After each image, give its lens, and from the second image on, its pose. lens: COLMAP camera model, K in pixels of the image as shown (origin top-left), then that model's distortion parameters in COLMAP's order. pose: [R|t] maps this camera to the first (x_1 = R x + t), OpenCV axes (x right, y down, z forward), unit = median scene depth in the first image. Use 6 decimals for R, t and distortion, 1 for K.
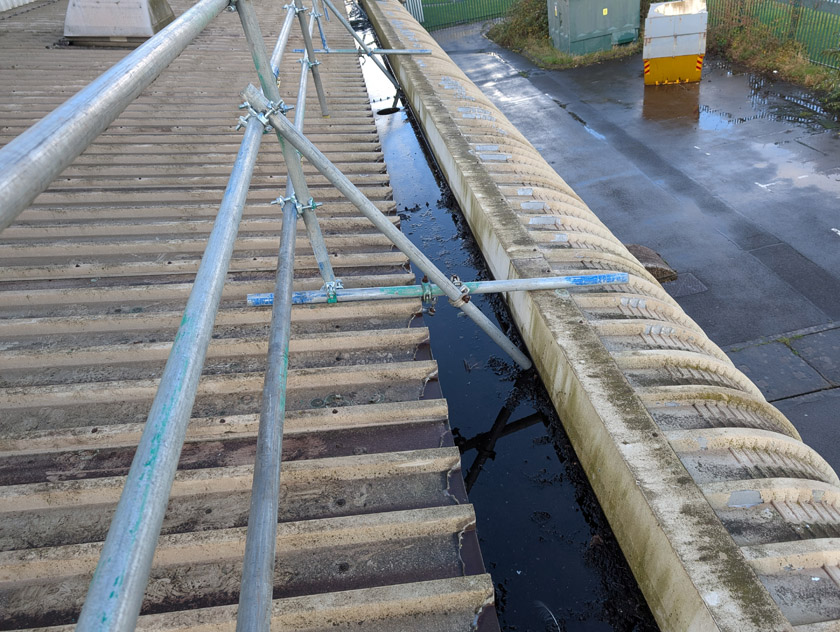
lens RADIAL K [[566.9, 0, 420.0], [0, 566.9, 316.0], [0, 0, 1]] dist [0.007602, -0.006321]
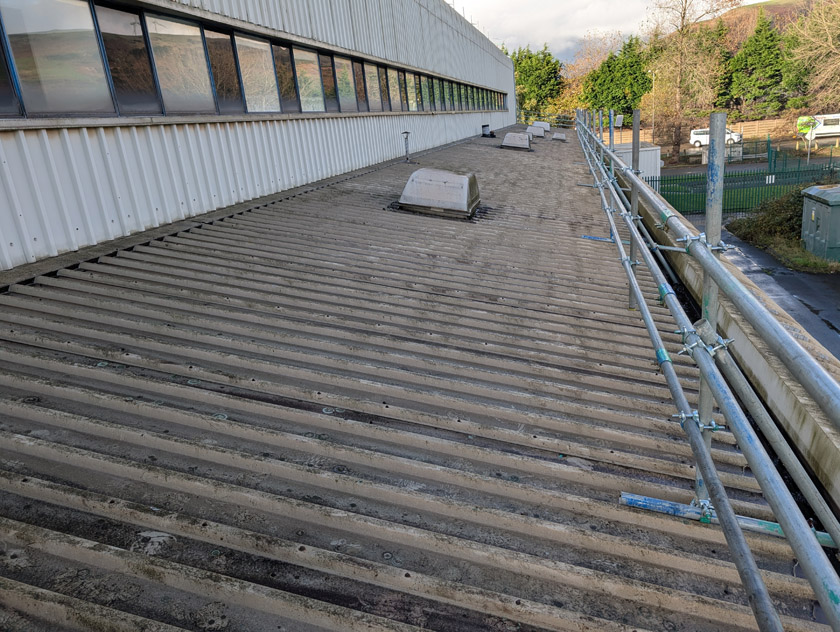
lens RADIAL K [[566.9, 0, 420.0], [0, 566.9, 316.0], [0, 0, 1]] dist [0.007602, -0.006321]
pose [[0.930269, 0.180289, -0.319522, -0.226533], [-0.255415, 0.943464, -0.211277, -0.016833], [0.263367, 0.278155, 0.923725, -0.091276]]
